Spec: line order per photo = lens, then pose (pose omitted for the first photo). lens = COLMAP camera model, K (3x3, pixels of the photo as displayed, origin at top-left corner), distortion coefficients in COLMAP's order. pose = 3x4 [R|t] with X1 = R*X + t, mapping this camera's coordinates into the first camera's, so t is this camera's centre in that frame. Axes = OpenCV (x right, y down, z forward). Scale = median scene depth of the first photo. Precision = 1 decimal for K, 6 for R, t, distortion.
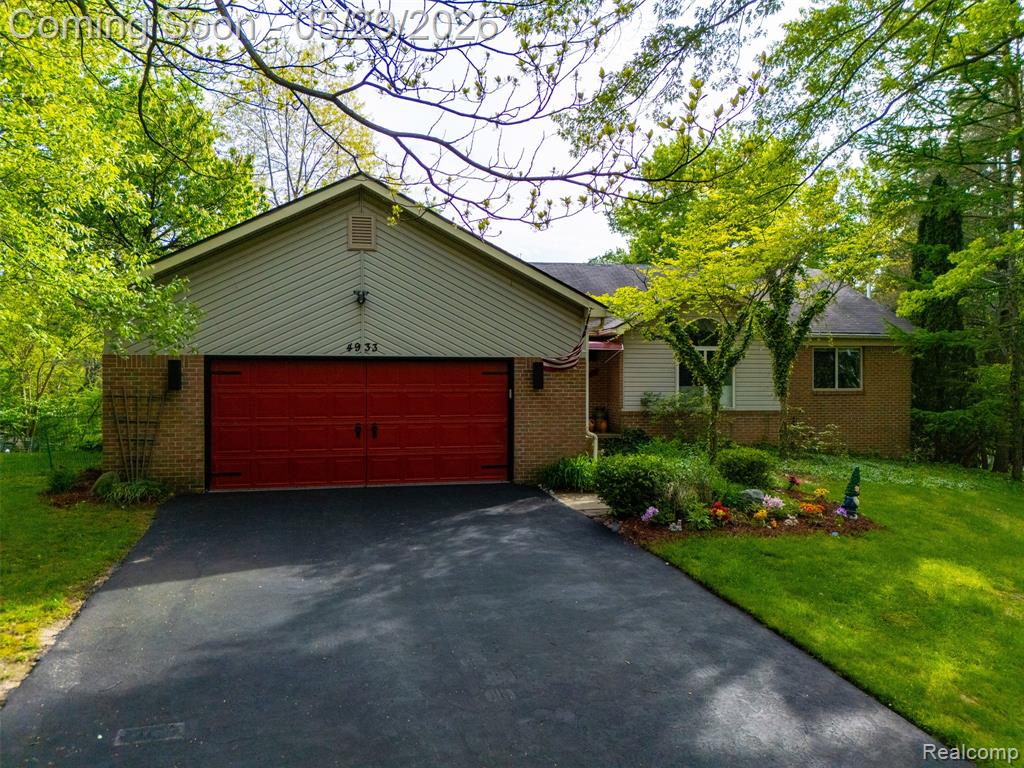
lens RADIAL K [[747.7, 0, 512.0], [0, 747.7, 384.0], [0, 0, 1]] dist [0.006240, -0.002170]
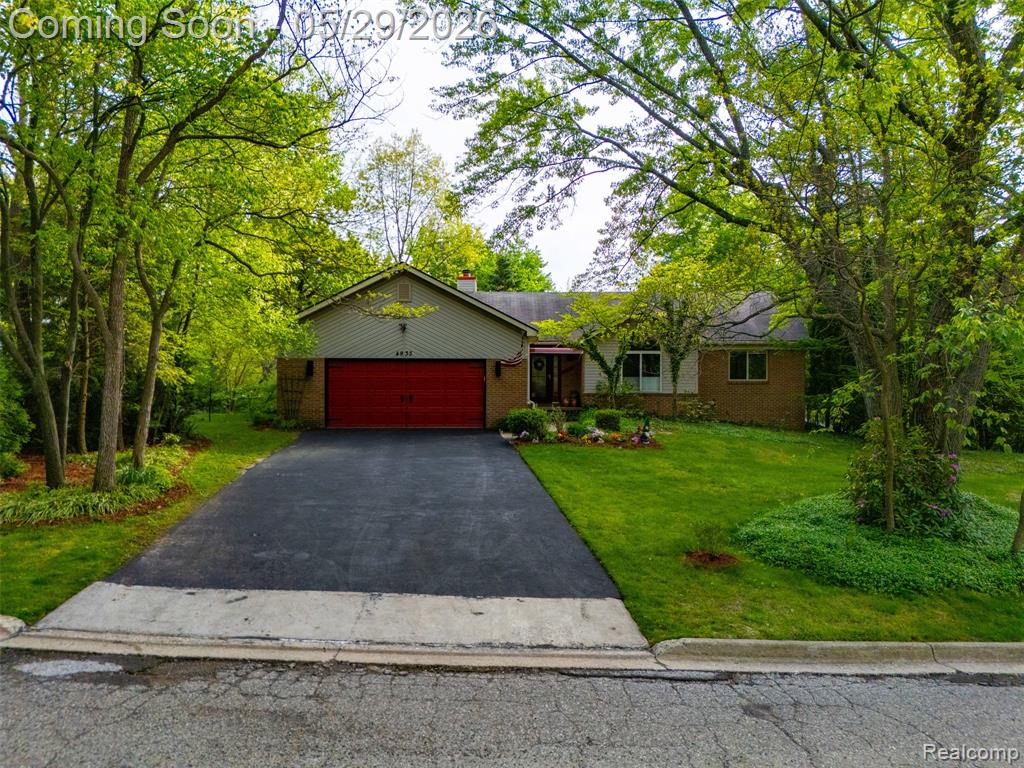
lens RADIAL K [[737.7, 0, 512.0], [0, 737.7, 384.0], [0, 0, 1]] dist [0.000009, -0.000738]
pose [[0.982803, 0.003522, -0.184625, 0.411085], [-0.003606, 0.999993, -0.000117, 0.026735], [0.184623, 0.000781, 0.982809, -0.776899]]
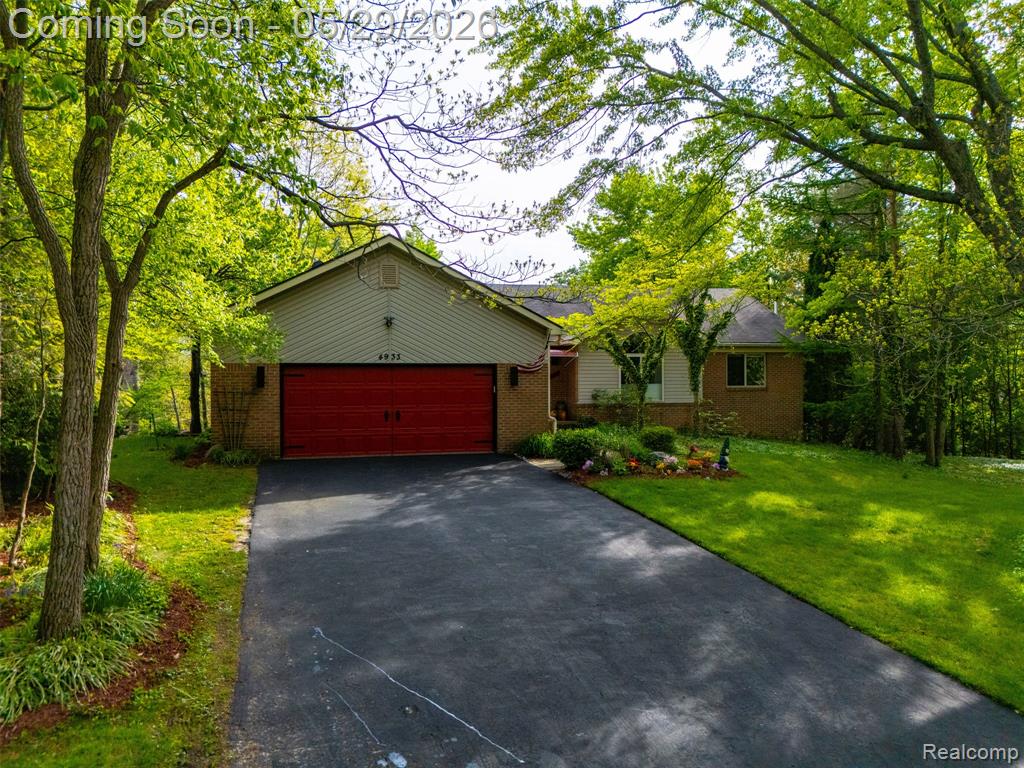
lens RADIAL K [[747.7, 0, 512.0], [0, 747.7, 384.0], [0, 0, 1]] dist [0.006240, -0.002170]
pose [[0.999155, -0.004318, 0.040869, -0.027437], [0.004404, 0.999988, -0.002017, 0.006112], [-0.040860, 0.002195, 0.999162, -0.421729]]
